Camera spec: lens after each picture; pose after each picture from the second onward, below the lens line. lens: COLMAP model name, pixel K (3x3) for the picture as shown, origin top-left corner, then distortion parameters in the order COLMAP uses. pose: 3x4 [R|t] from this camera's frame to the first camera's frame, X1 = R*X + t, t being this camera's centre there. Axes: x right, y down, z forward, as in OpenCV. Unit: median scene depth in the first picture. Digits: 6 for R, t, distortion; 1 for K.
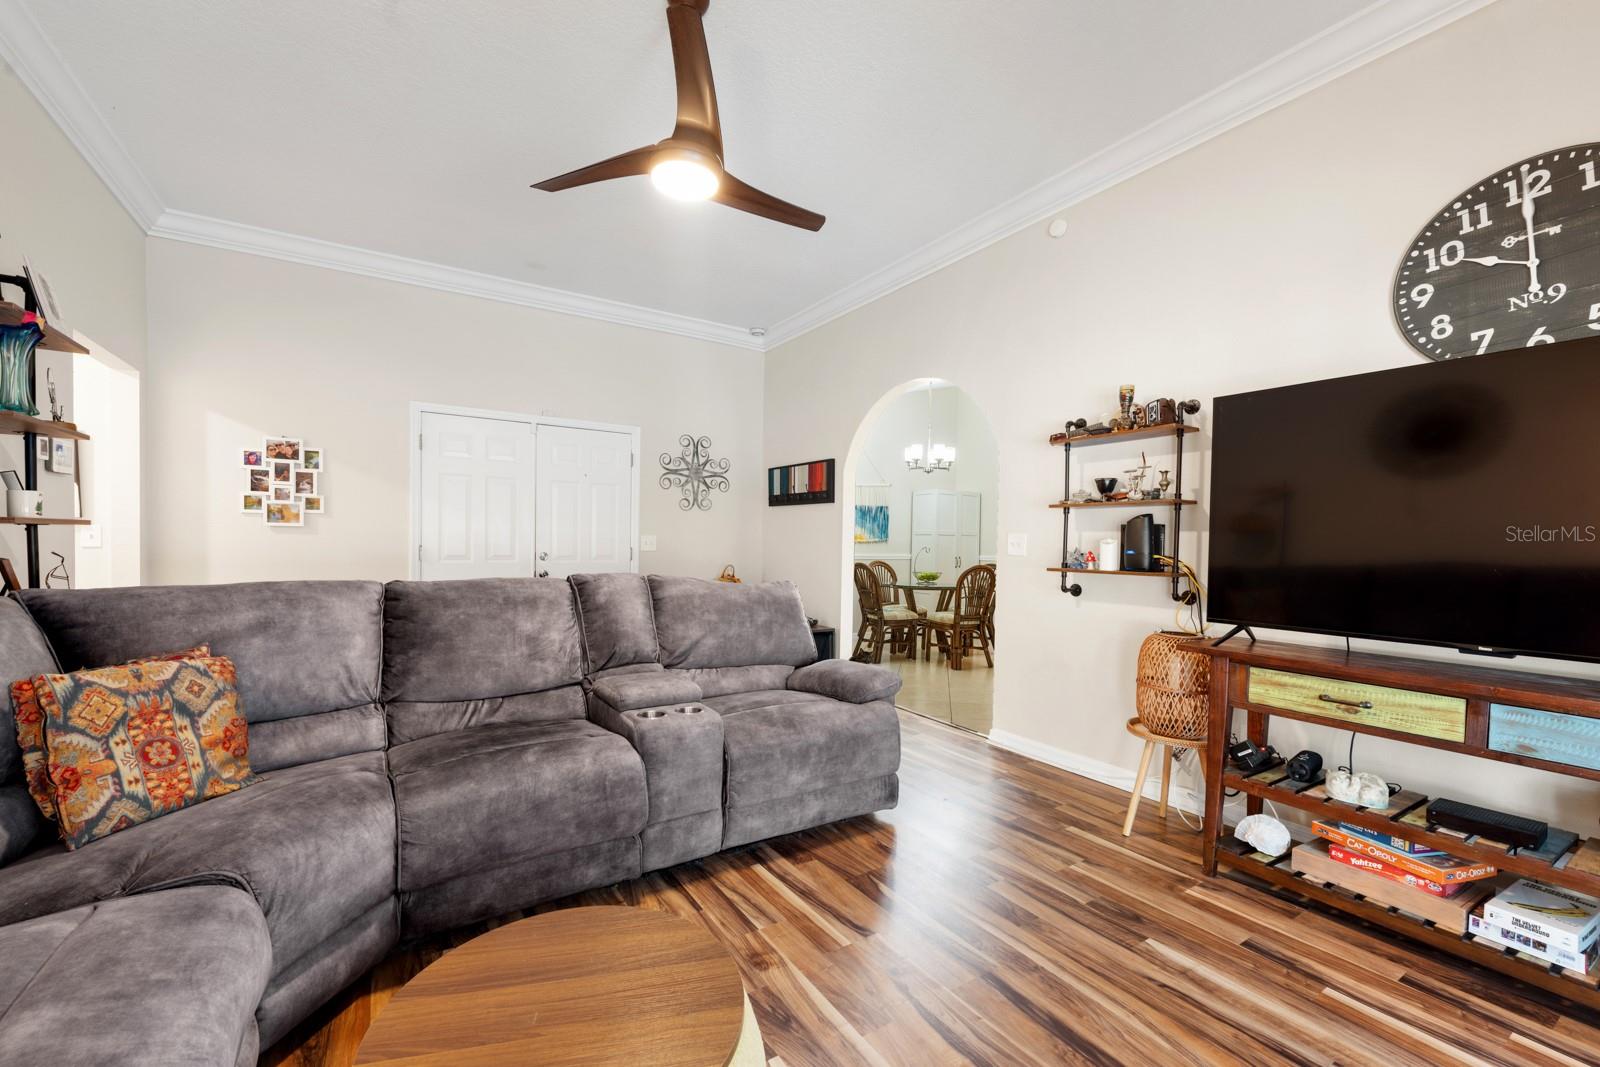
lens RADIAL K [[648.1, 0, 798.1], [0, 648.1, 541.9], [0, 0, 1]] dist [-0.001895, -0.000240]
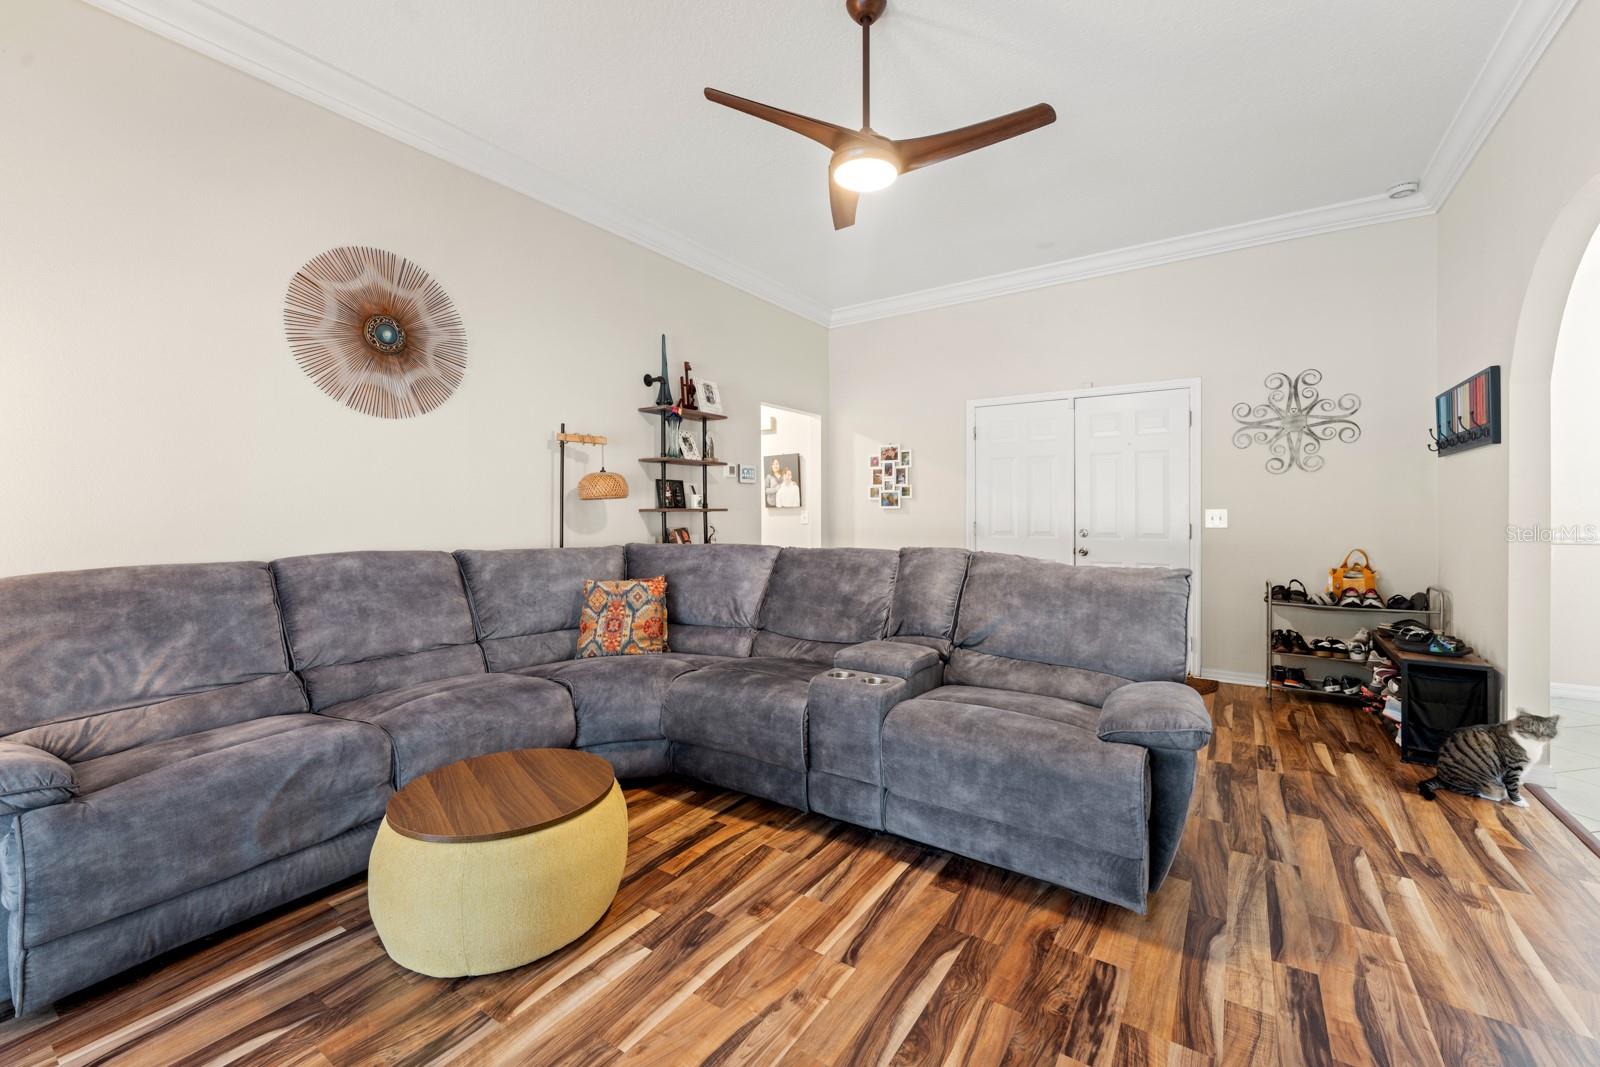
lens RADIAL K [[663.8, 0, 802.4], [0, 663.8, 501.4], [0, 0, 1]] dist [0.000175, 0.000108]
pose [[0.394348, -0.033478, -0.918351, 0.654010], [0.007559, 0.999421, -0.033188, 0.008731], [0.918930, 0.006145, 0.394373, 0.412713]]
